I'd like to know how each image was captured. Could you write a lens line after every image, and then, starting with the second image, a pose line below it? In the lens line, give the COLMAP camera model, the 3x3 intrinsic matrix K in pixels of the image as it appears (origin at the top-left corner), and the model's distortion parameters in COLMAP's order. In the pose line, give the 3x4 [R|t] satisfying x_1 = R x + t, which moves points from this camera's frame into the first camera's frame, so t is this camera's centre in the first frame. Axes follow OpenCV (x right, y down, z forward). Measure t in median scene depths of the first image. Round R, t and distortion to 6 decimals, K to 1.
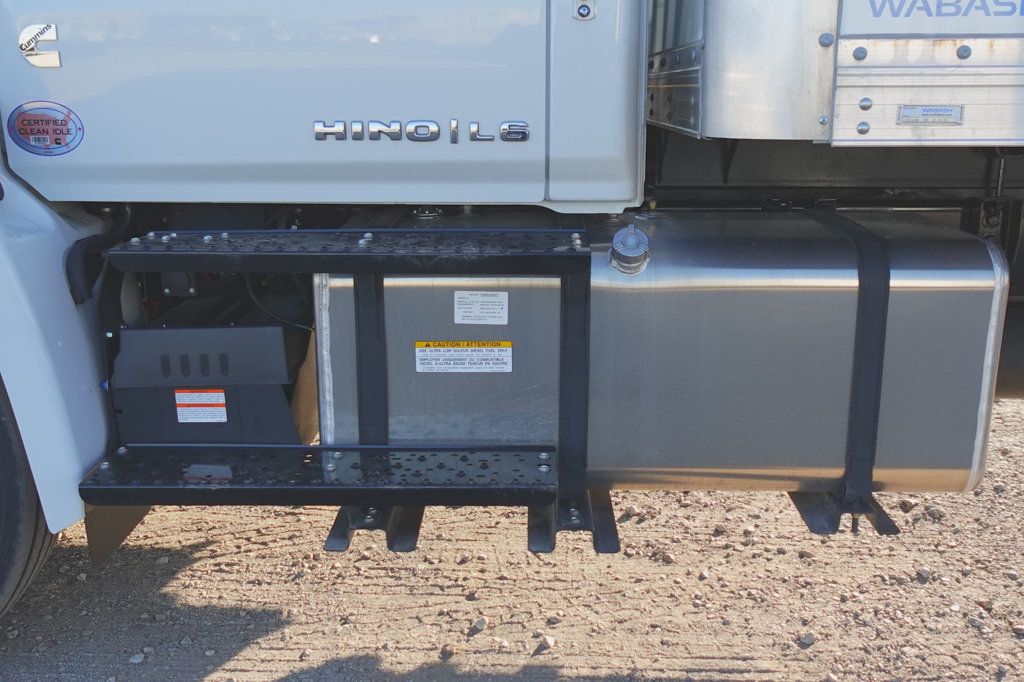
lens RADIAL K [[1063.7, 0, 512.0], [0, 1063.7, 341.0], [0, 0, 1]] dist [-0.002215, 0.003136]
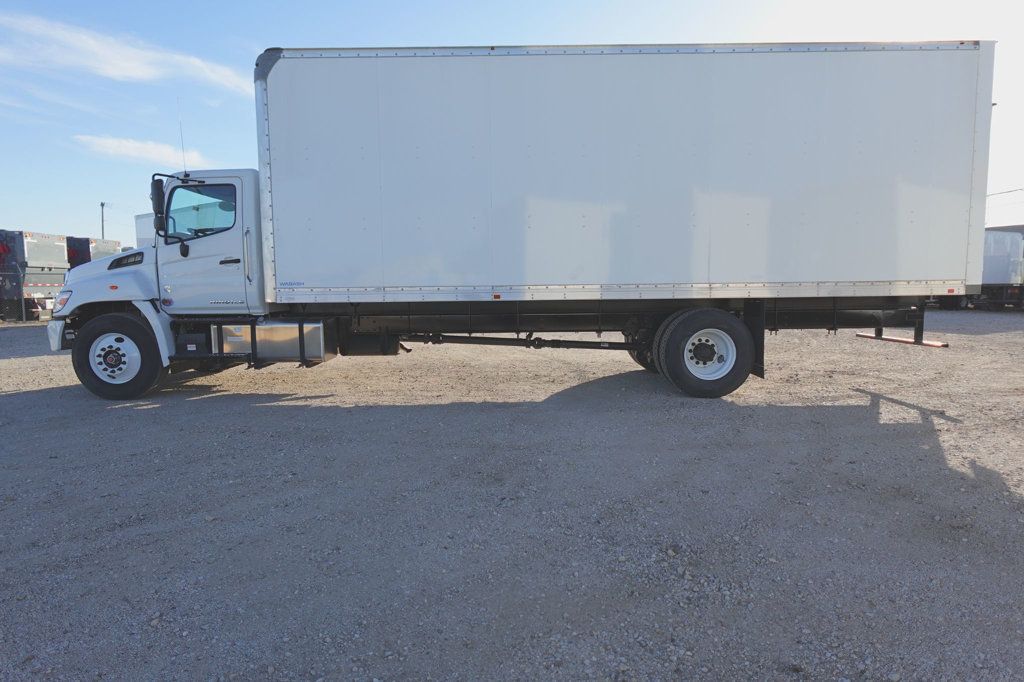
lens RADIAL K [[603.0, 0, 512.0], [0, 603.0, 341.0], [0, 0, 1]] dist [-0.000535, 0.000302]
pose [[0.999710, -0.008518, 0.022533, 1.472546], [0.011631, 0.989823, -0.141831, 0.541819], [-0.021095, 0.142052, 0.989634, -2.464727]]
